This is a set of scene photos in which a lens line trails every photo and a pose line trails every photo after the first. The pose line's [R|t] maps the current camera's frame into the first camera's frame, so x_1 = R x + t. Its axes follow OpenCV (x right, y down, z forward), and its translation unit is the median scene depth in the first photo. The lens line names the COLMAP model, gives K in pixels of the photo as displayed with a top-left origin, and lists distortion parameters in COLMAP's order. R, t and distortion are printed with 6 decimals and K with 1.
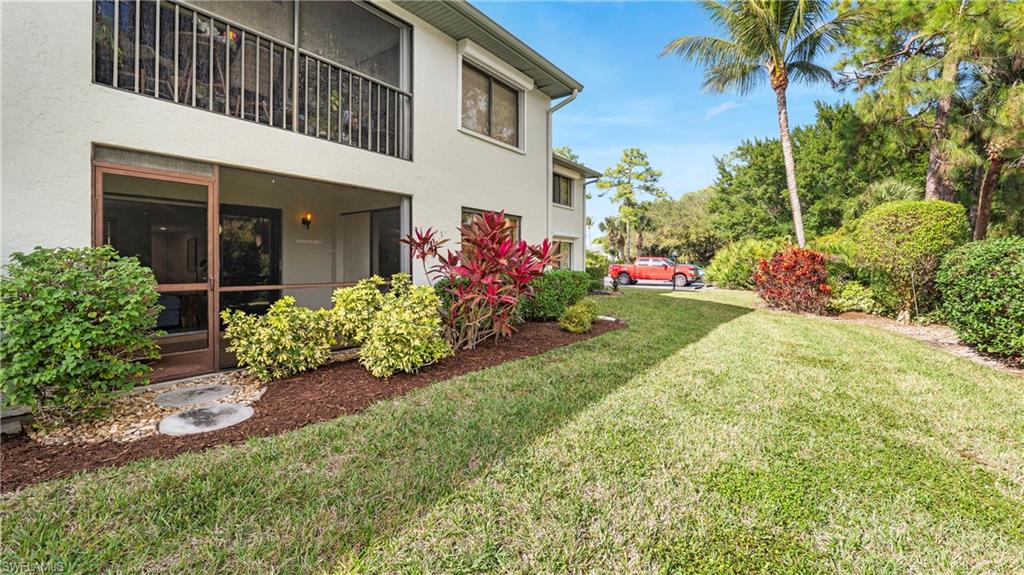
lens RADIAL K [[418.7, 0, 510.3], [0, 418.7, 265.9], [0, 0, 1]] dist [-0.002450, -0.000109]
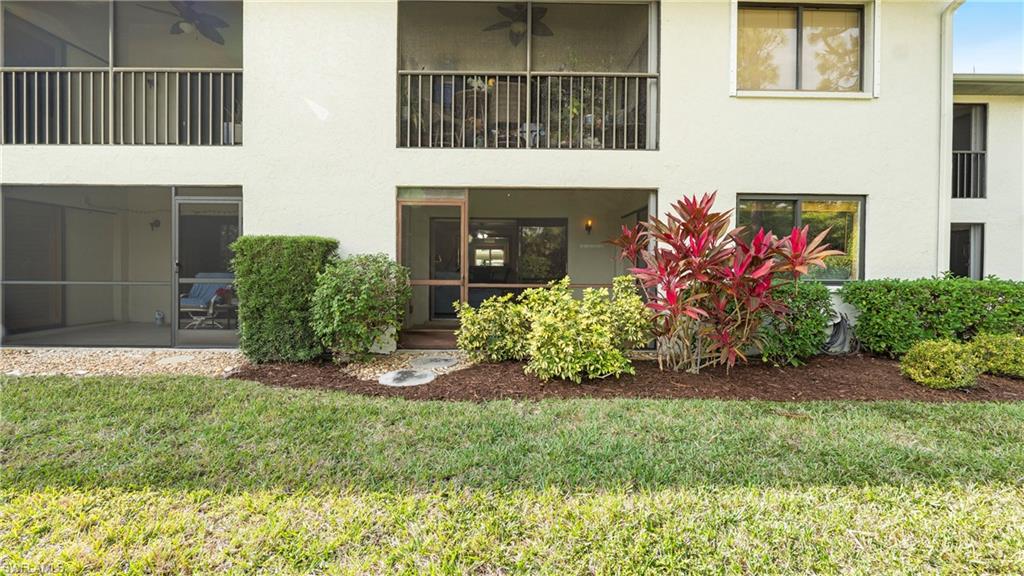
lens RADIAL K [[417.3, 0, 507.0], [0, 417.3, 273.4], [0, 0, 1]] dist [-0.001751, -0.000245]
pose [[0.614593, 0.010991, -0.788767, 0.345198], [-0.008856, 0.999936, 0.007033, 0.008915], [0.788794, 0.002663, 0.614651, 0.269048]]
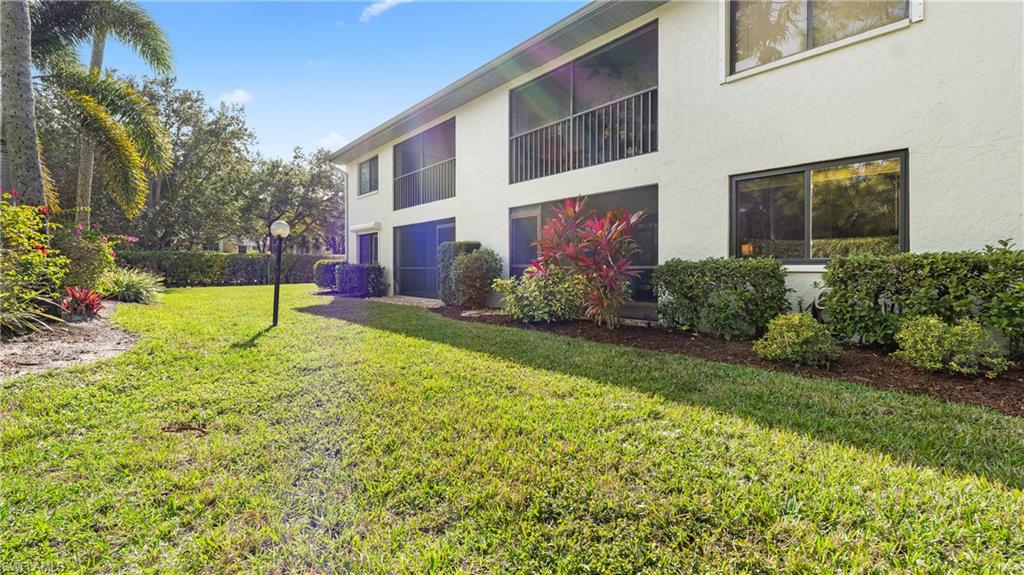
lens RADIAL K [[412.9, 0, 510.9], [0, 412.9, 265.3], [0, 0, 1]] dist [0.001643, 0.000275]
pose [[-0.190025, -0.000549, -0.981779, 1.082740], [0.000787, 0.999999, -0.000712, 0.043486], [0.981779, -0.000908, -0.190025, 1.081097]]
